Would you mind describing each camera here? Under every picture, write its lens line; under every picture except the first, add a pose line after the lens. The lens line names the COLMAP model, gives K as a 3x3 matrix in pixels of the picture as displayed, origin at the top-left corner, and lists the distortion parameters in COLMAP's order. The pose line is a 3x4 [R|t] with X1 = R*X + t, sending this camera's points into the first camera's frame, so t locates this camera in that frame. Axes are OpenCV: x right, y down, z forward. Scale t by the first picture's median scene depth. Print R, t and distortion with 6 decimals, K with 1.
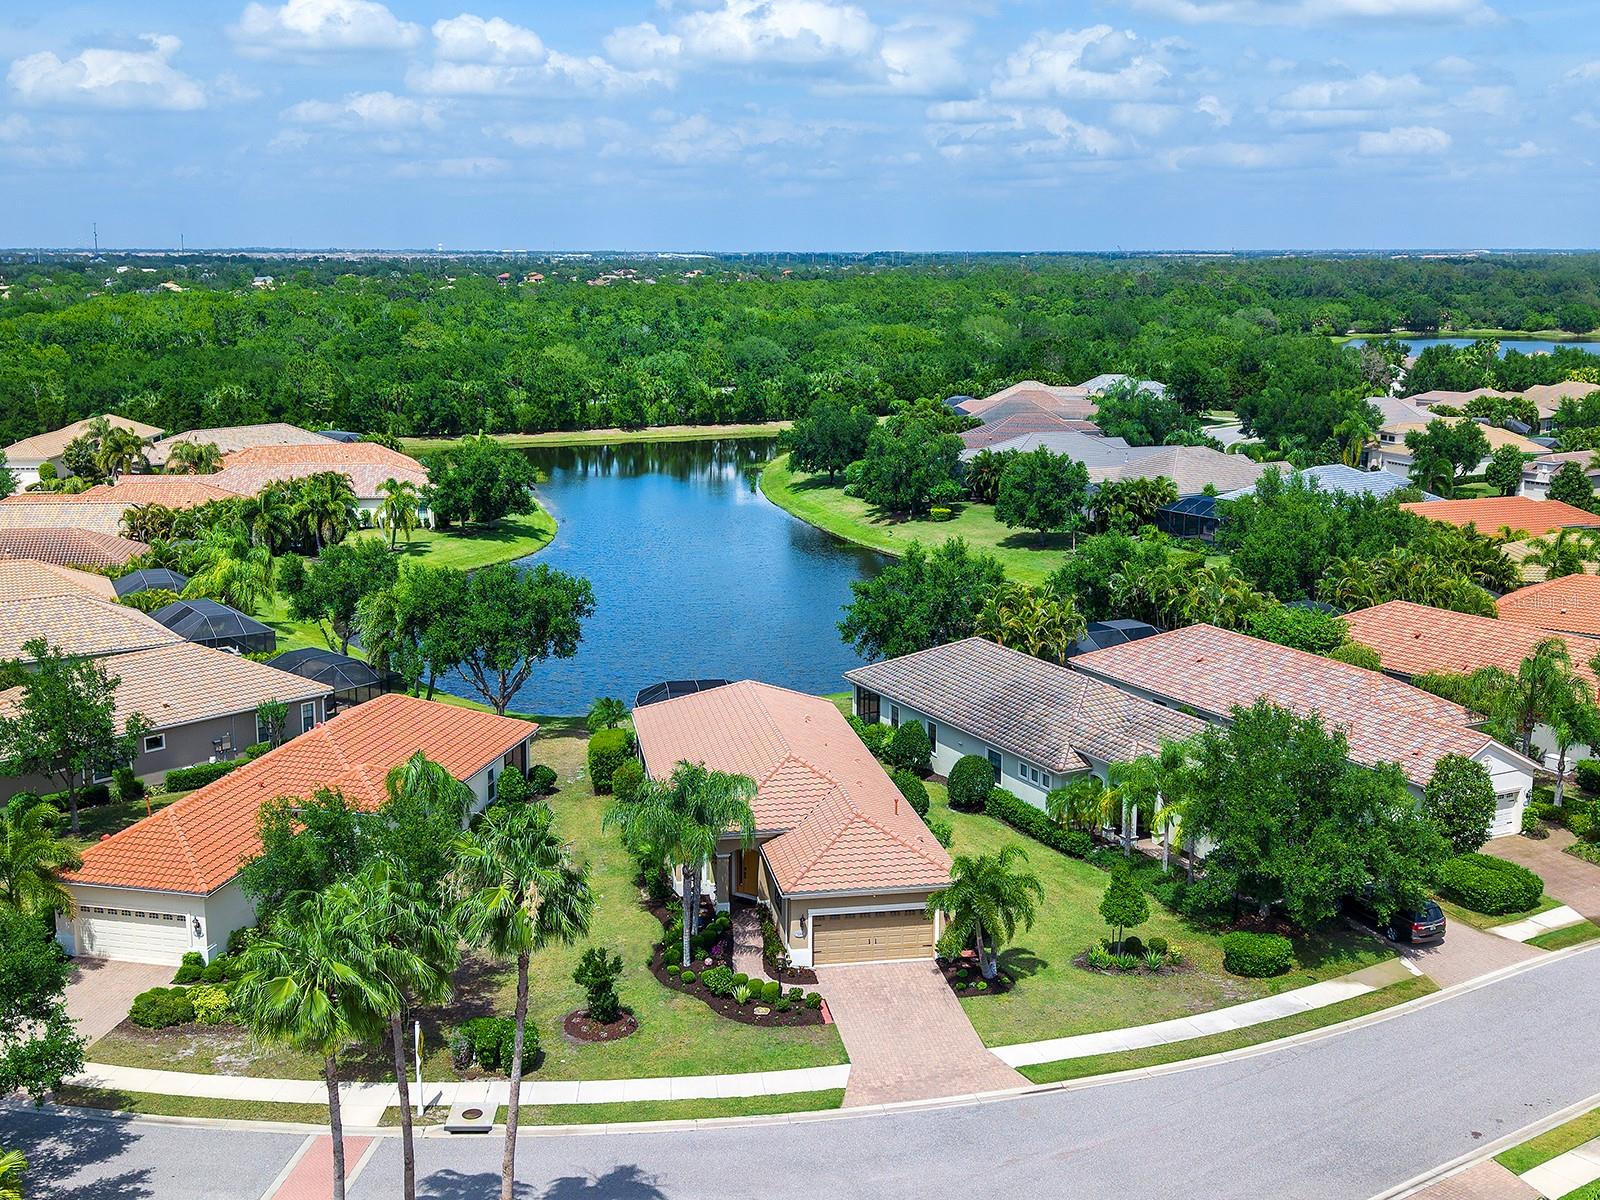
lens RADIAL K [[1621.1, 0, 766.5], [0, 1621.1, 595.4], [0, 0, 1]] dist [0.189231, -0.555837]
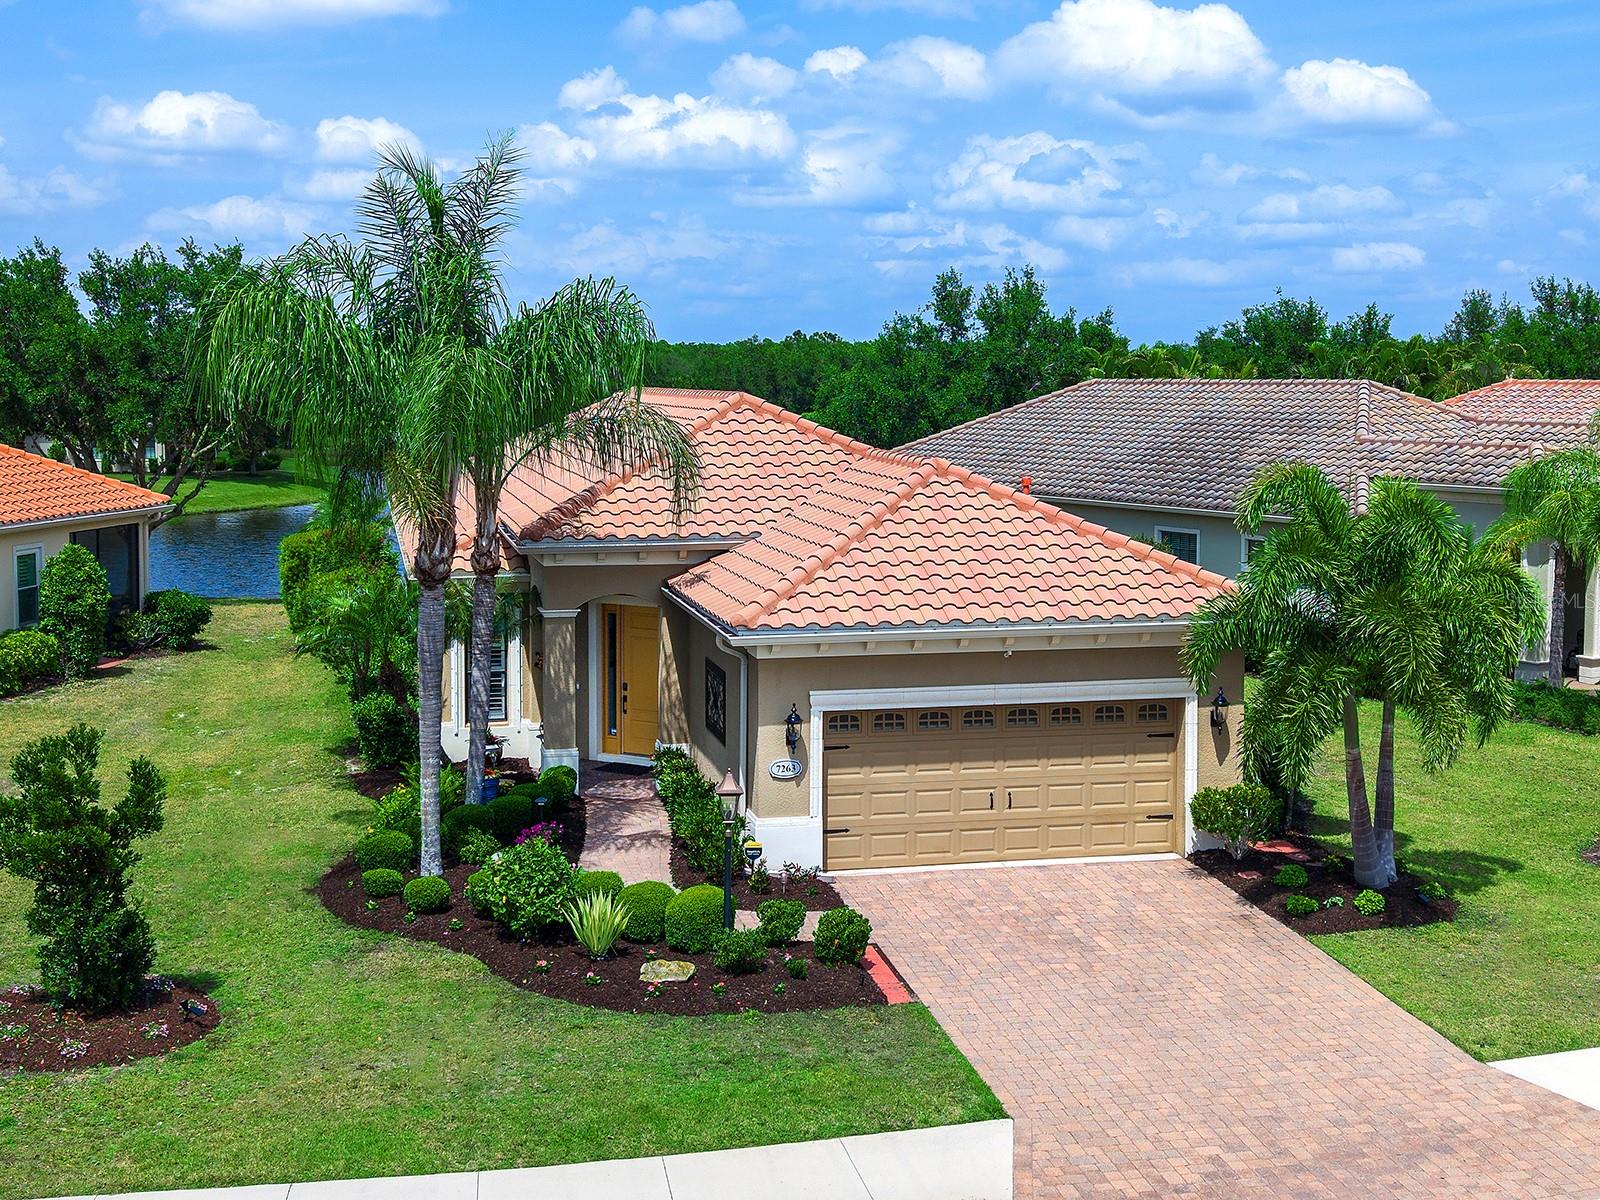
lens RADIAL K [[1931.0, 0, 801.4], [0, 1931.0, 538.3], [0, 0, 1]] dist [0.138028, -0.338567]
pose [[0.997915, -0.002986, 0.064473, -0.000863], [0.009849, 0.994274, -0.106404, 0.182478], [-0.063786, 0.106817, 0.992231, 0.551975]]
